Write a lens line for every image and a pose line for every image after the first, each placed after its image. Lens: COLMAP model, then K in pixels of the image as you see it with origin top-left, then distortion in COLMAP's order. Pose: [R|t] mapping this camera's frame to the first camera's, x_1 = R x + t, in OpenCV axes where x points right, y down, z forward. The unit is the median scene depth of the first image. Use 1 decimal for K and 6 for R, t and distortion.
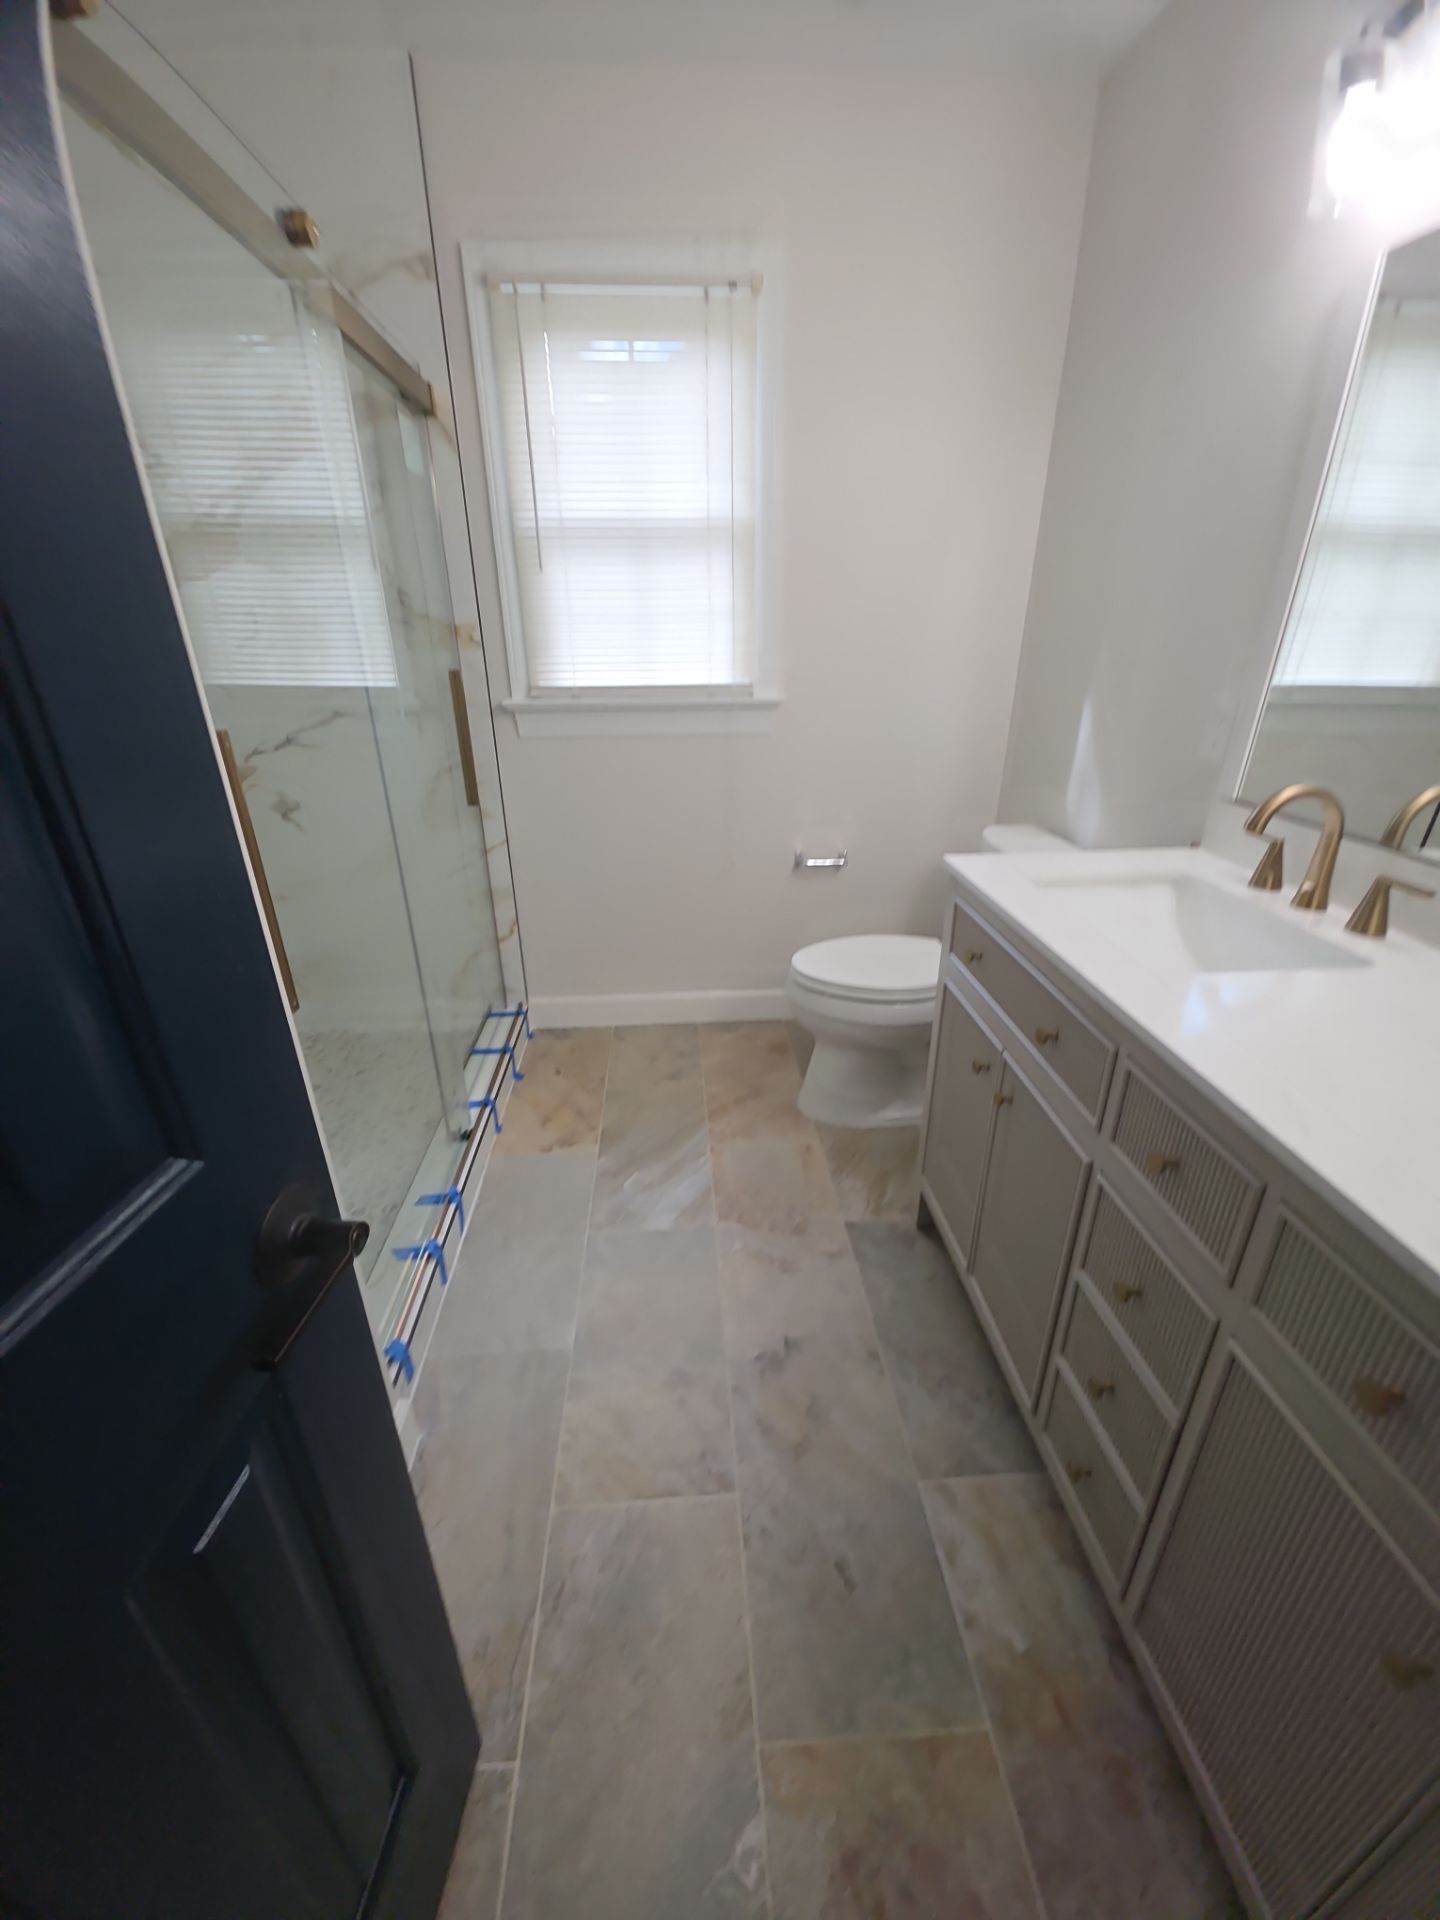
lens RADIAL K [[759.1, 0, 718.4], [0, 759.1, 961.1], [0, 0, 1]] dist [0.013597, -0.008268]
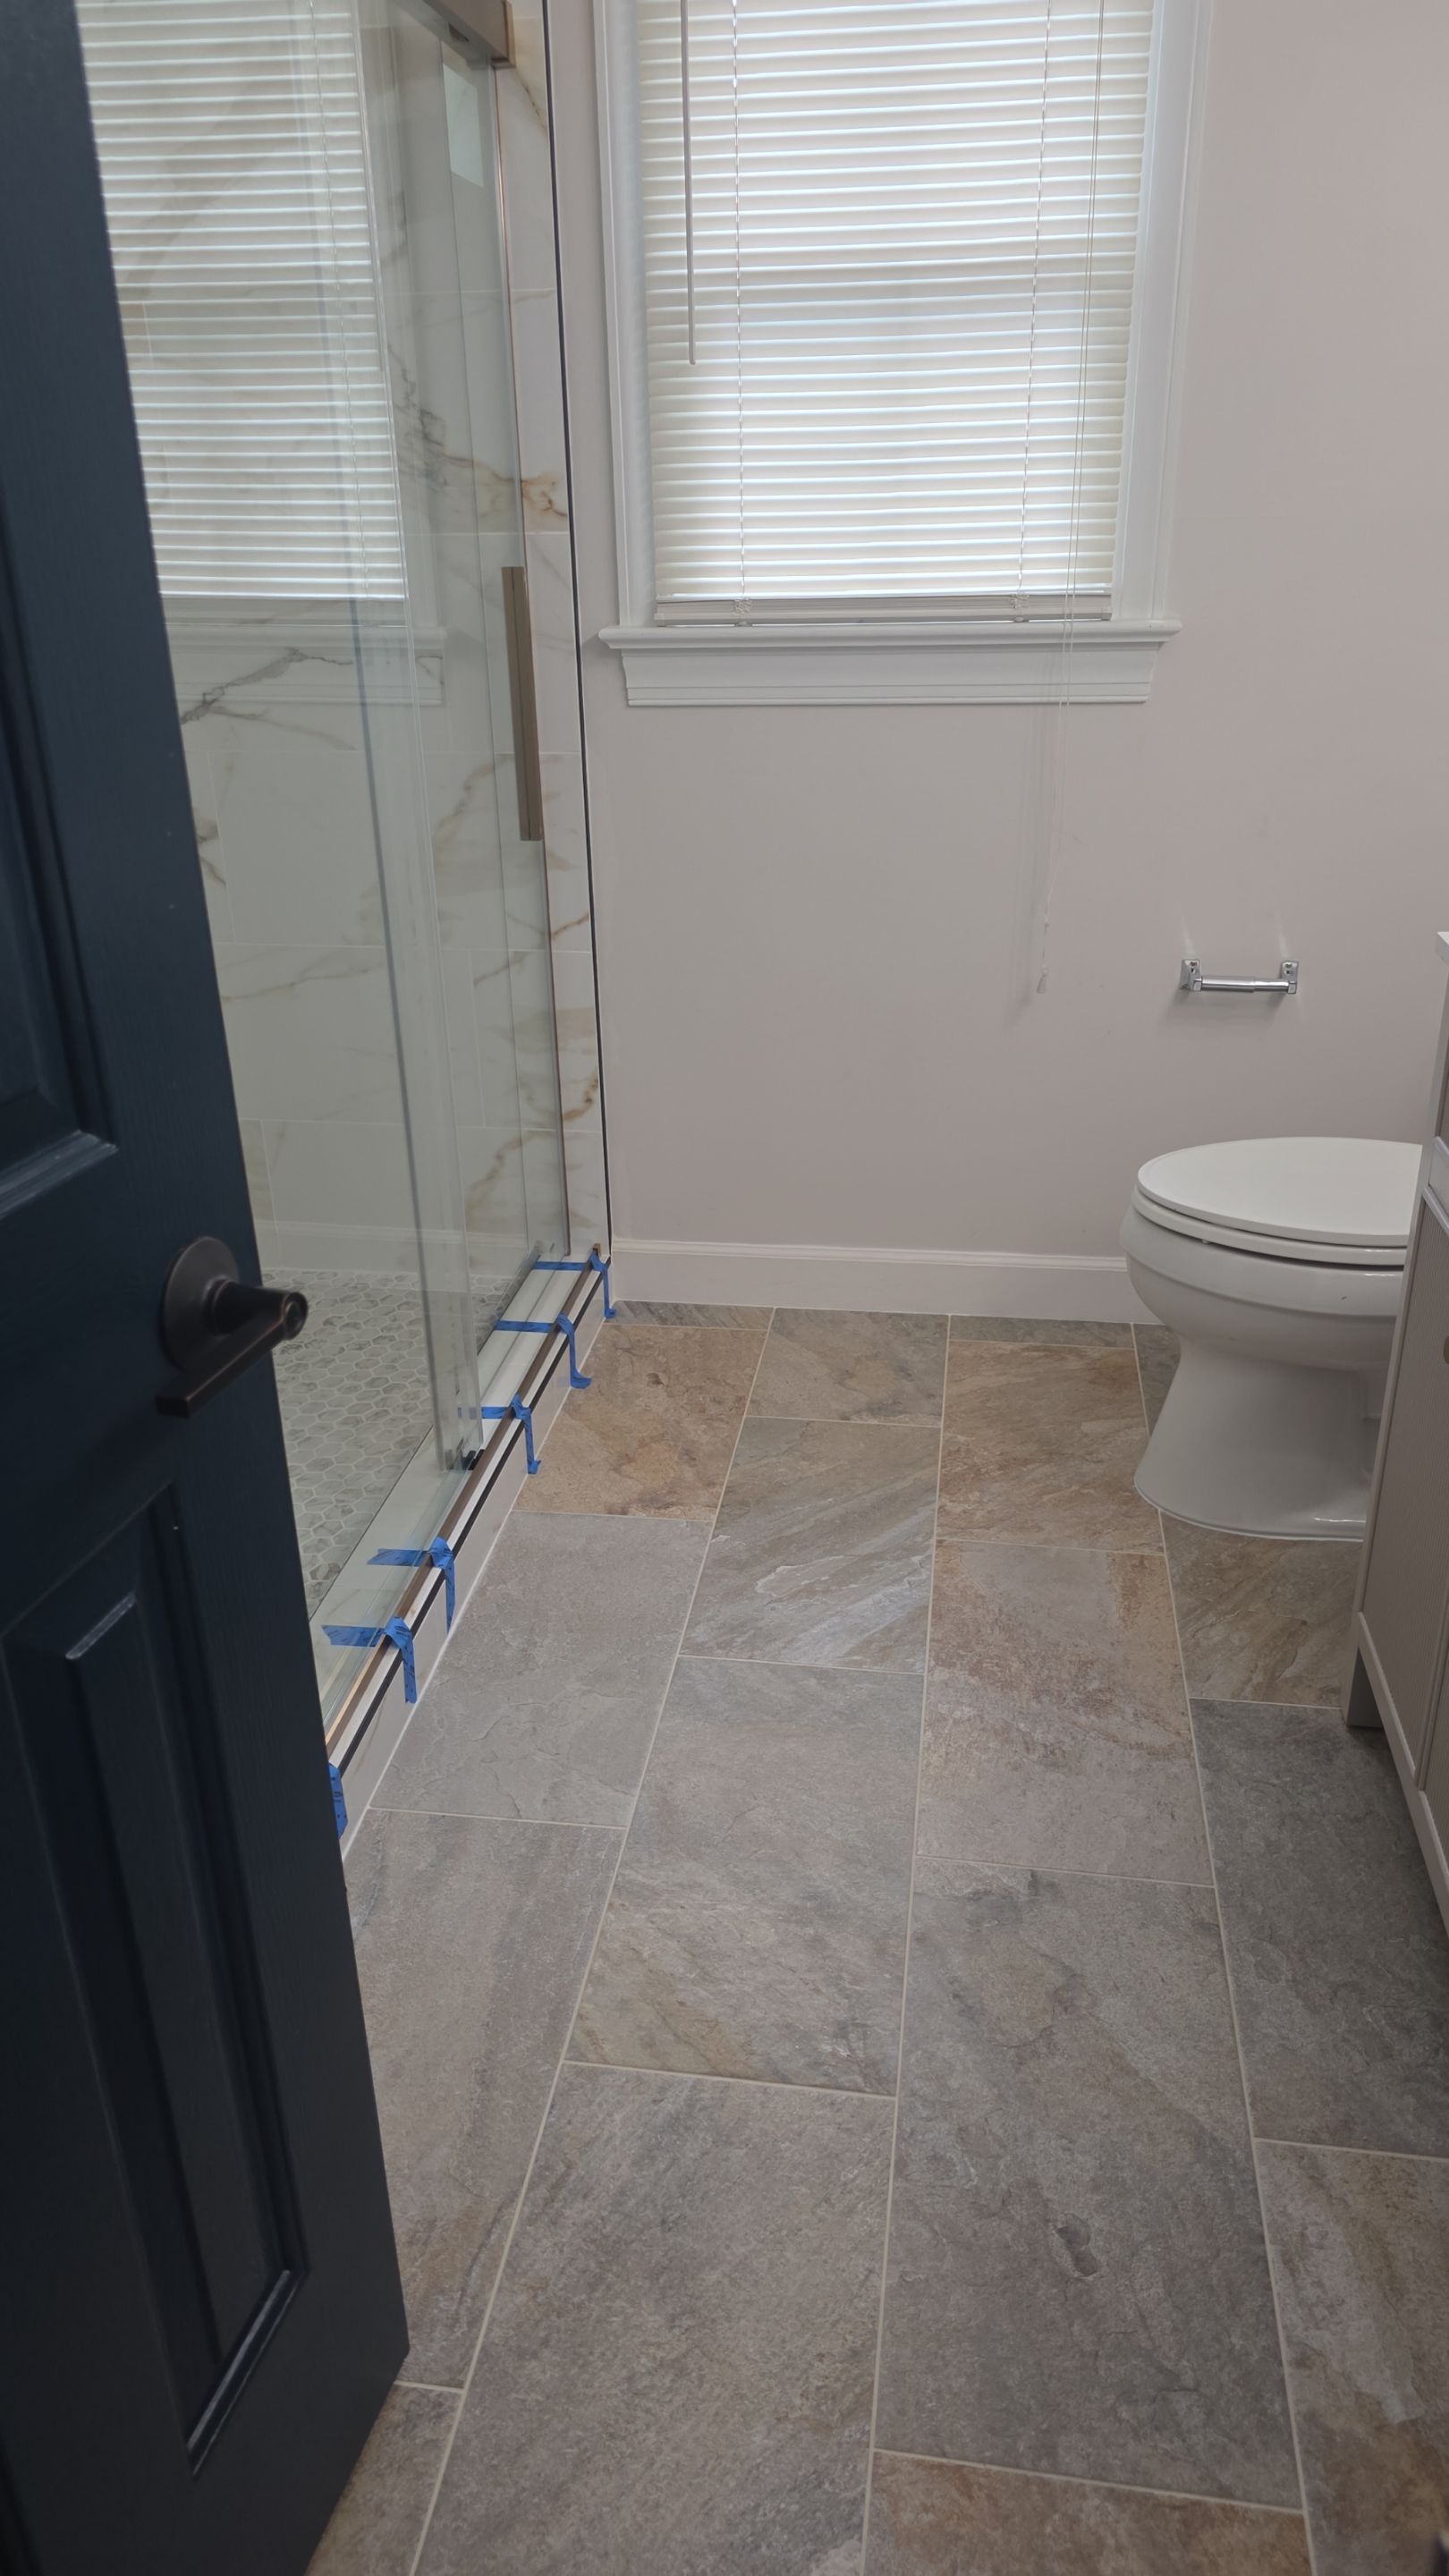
lens RADIAL K [[1730.7, 0, 723.2], [0, 1730.7, 1305.0], [0, 0, 1]] dist [0.062510, -0.065396]
pose [[0.977547, 0.077750, -0.195847, 0.066365], [-0.074445, 0.996932, 0.024192, 0.080918], [0.197127, -0.009069, 0.980336, -0.142544]]
